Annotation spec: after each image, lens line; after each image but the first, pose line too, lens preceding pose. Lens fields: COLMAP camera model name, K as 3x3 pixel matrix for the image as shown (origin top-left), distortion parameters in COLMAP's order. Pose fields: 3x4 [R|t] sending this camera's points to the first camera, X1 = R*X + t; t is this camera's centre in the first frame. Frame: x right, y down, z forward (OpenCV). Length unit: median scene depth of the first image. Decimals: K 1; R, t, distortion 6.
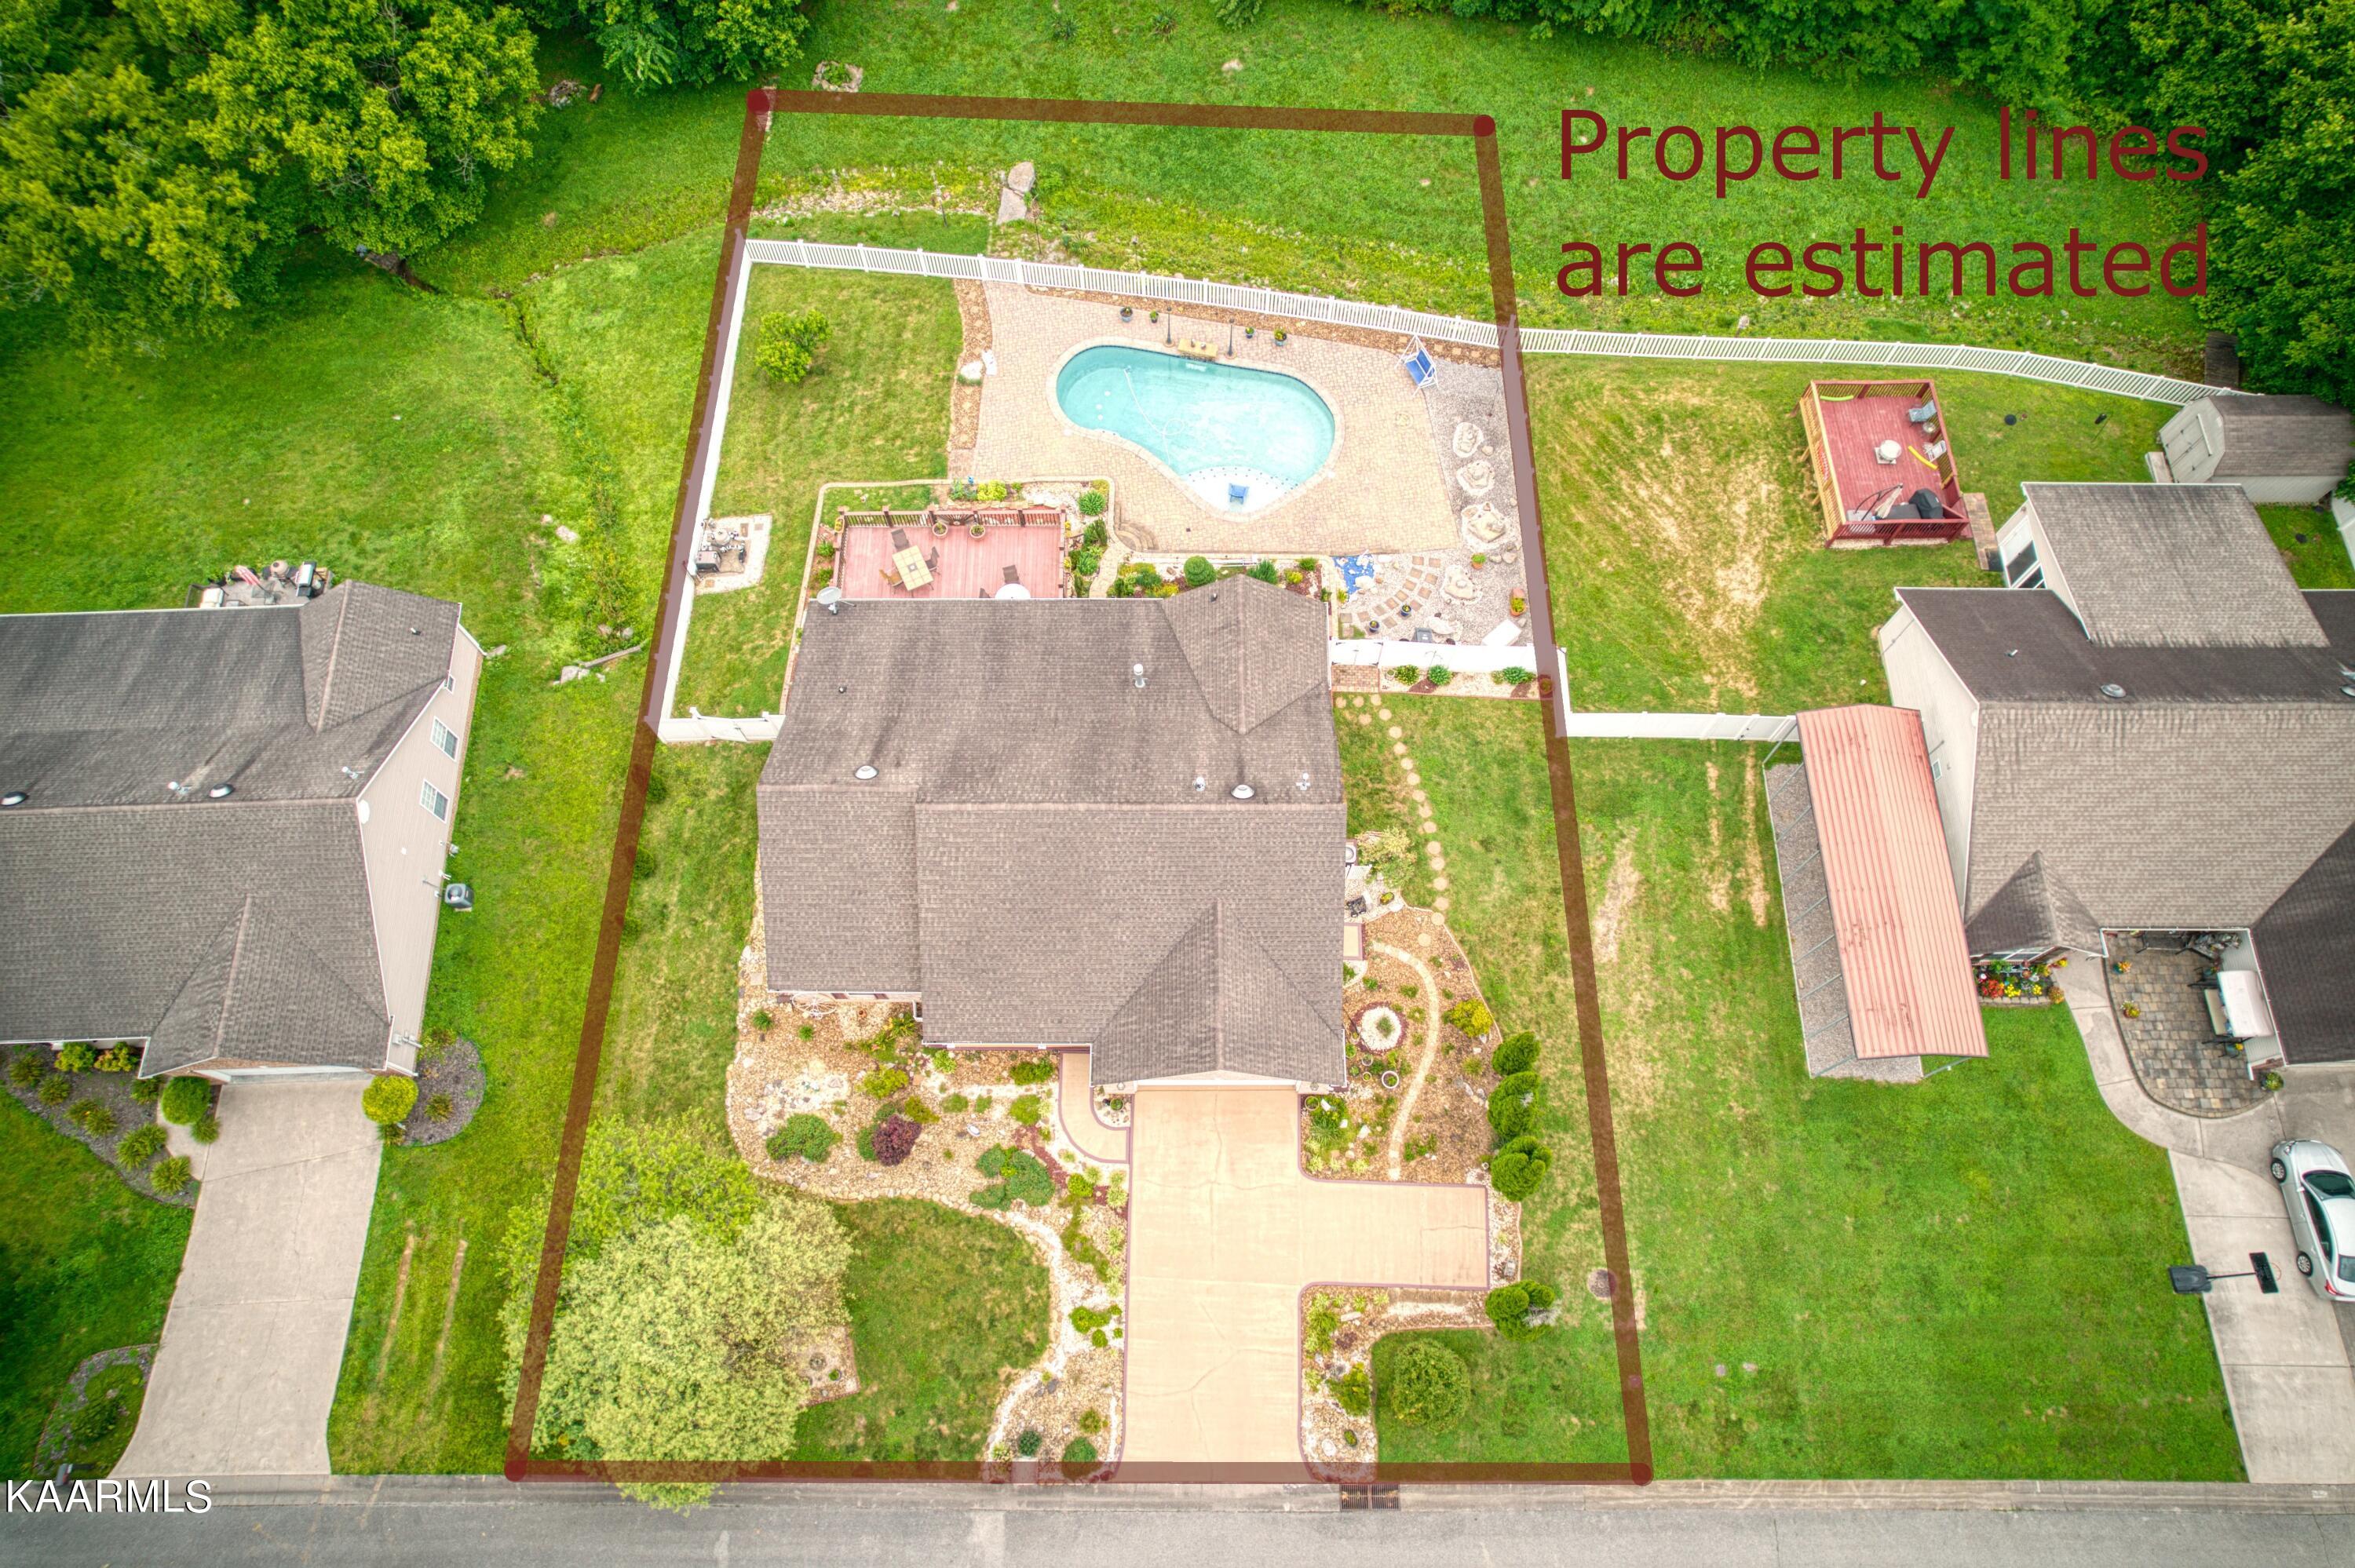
lens RADIAL K [[1503.0, 0, 1184.2], [0, 1503.0, 777.7], [0, 0, 1]] dist [-0.074935, 0.064943]
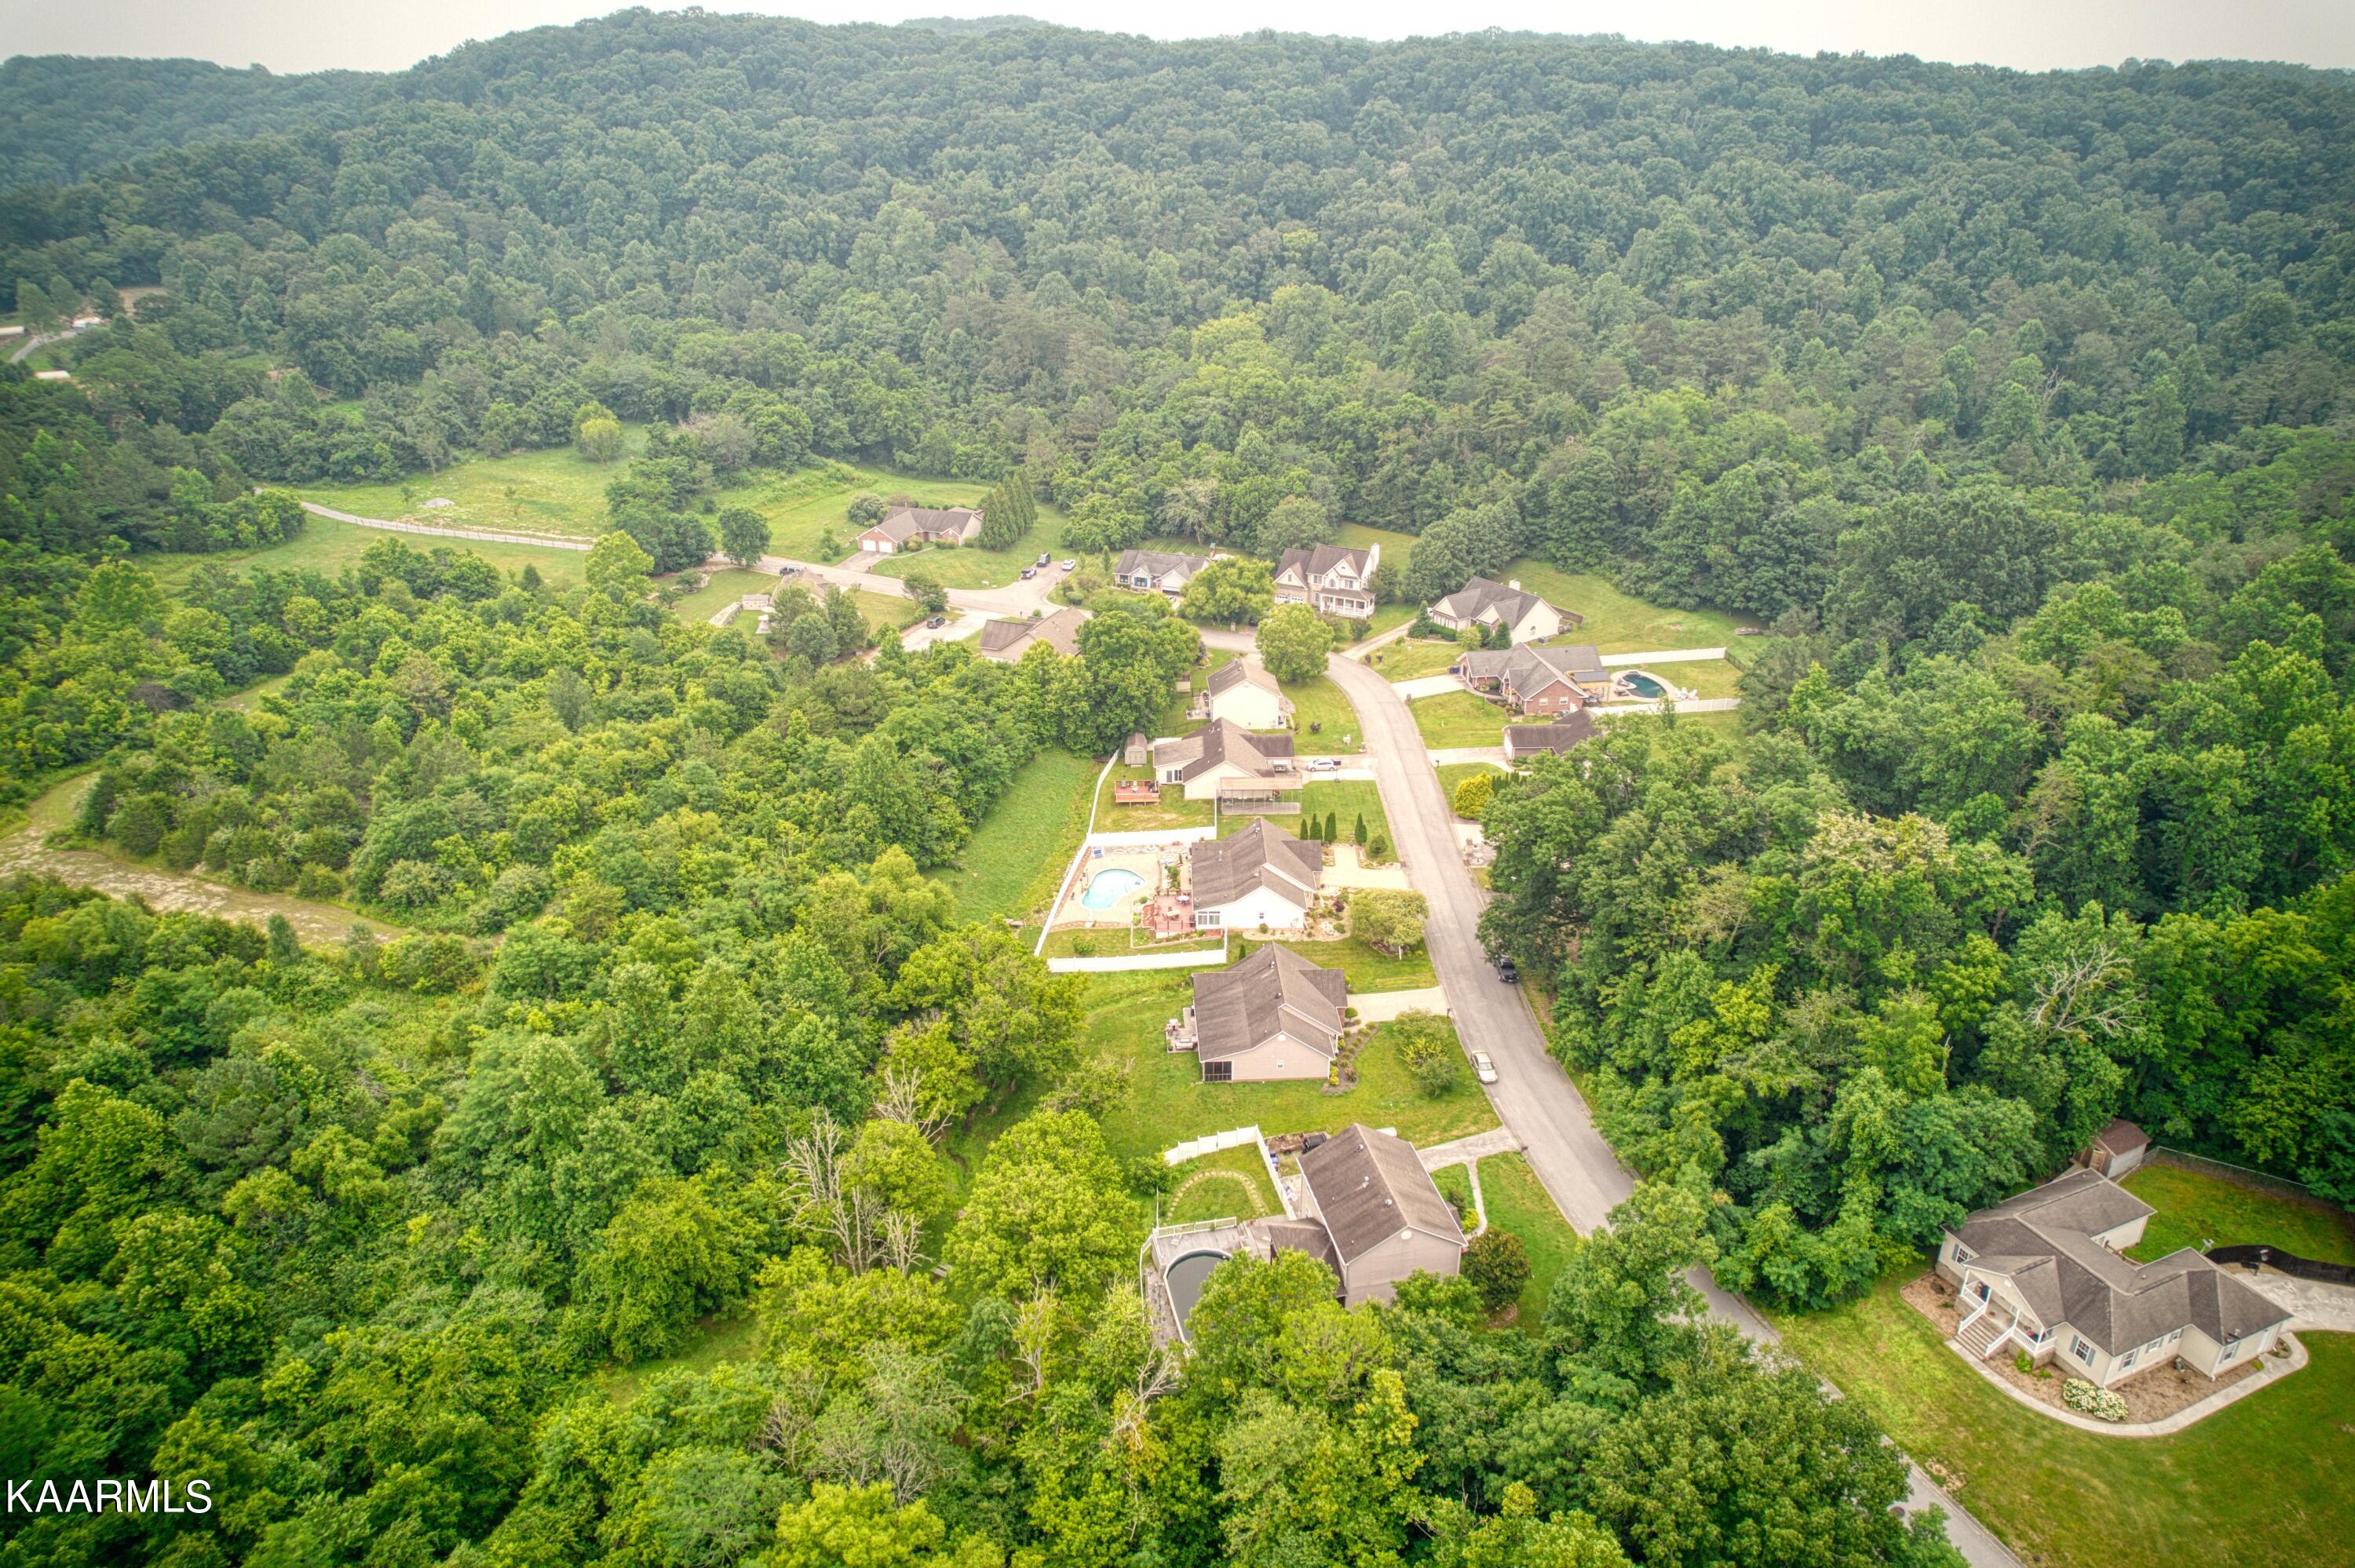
lens RADIAL K [[1503.0, 0, 1183.3], [0, 1503.0, 779.6], [0, 0, 1]] dist [-0.074935, 0.064943]
pose [[-0.015106, -0.407573, 0.913048, -3.368551], [0.926792, 0.337012, 0.165771, -0.835768], [-0.375272, 0.848709, 0.372644, -0.567090]]
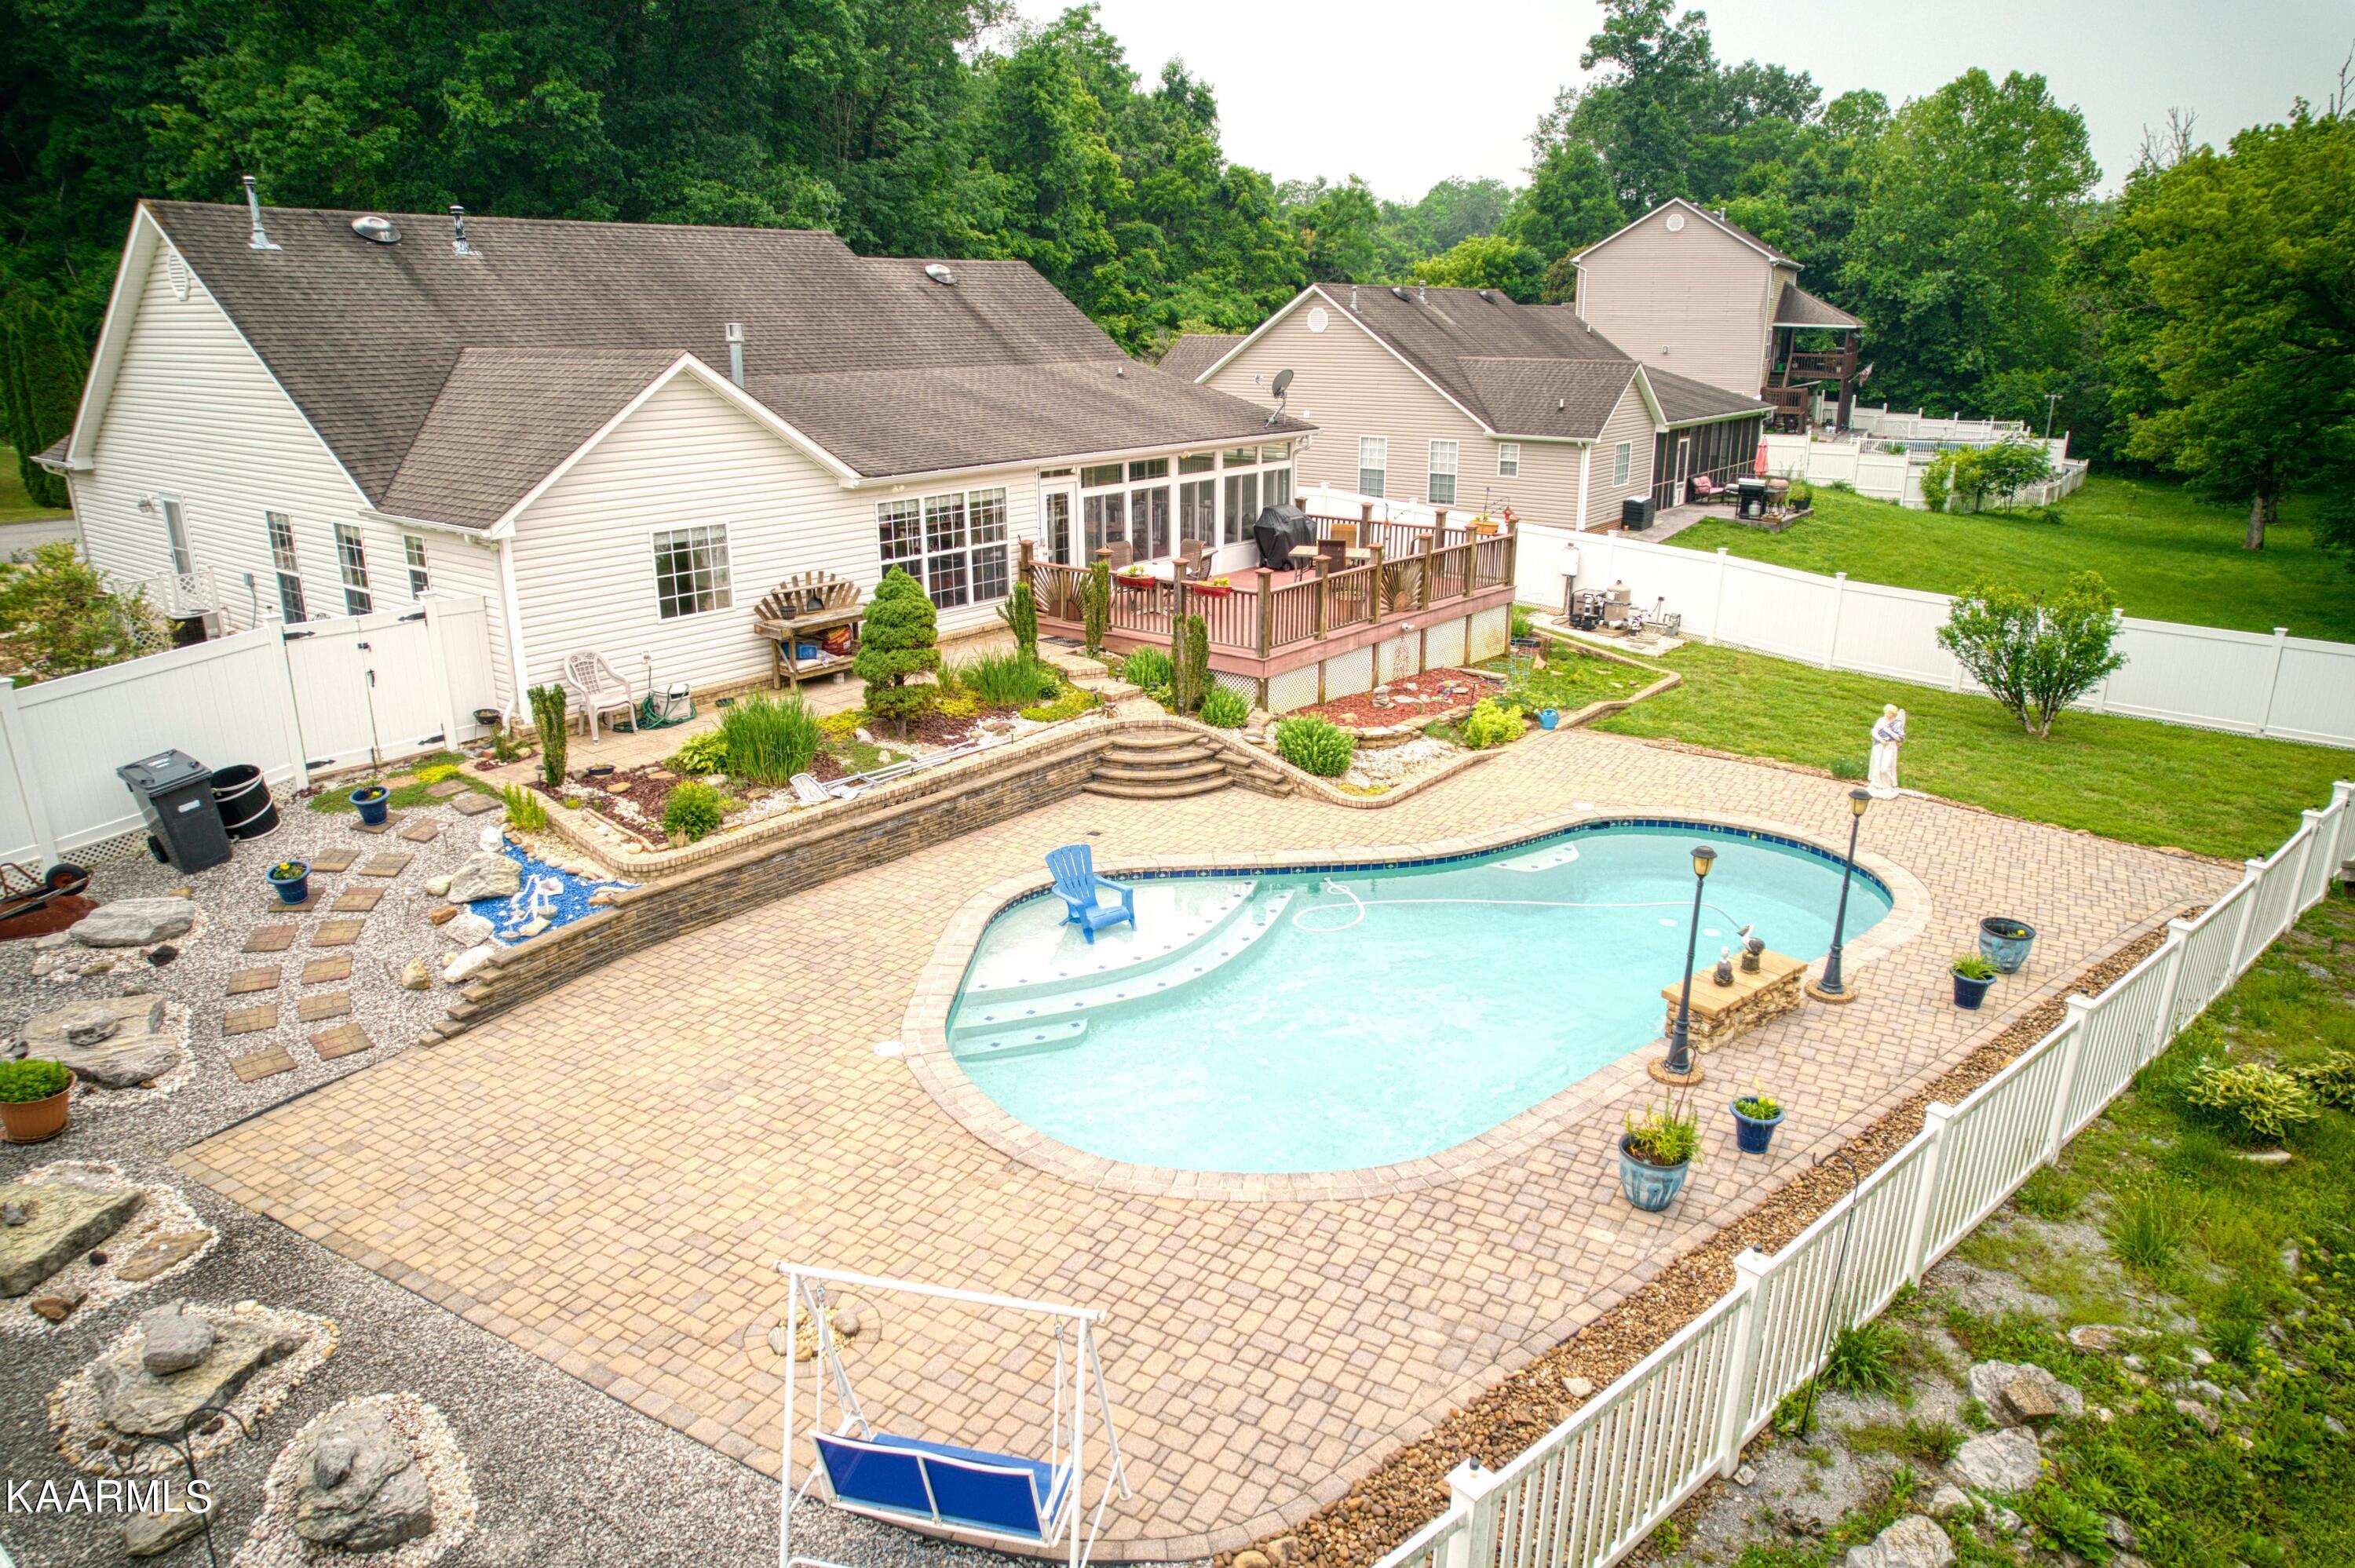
lens RADIAL K [[1503.0, 0, 1186.9], [0, 1503.0, 780.4], [0, 0, 1]] dist [-0.074935, 0.064943]
pose [[-0.617356, 0.238373, -0.749699, 0.265556], [-0.726990, 0.191268, 0.659471, -0.450806], [0.300594, 0.952153, 0.055214, 1.096256]]
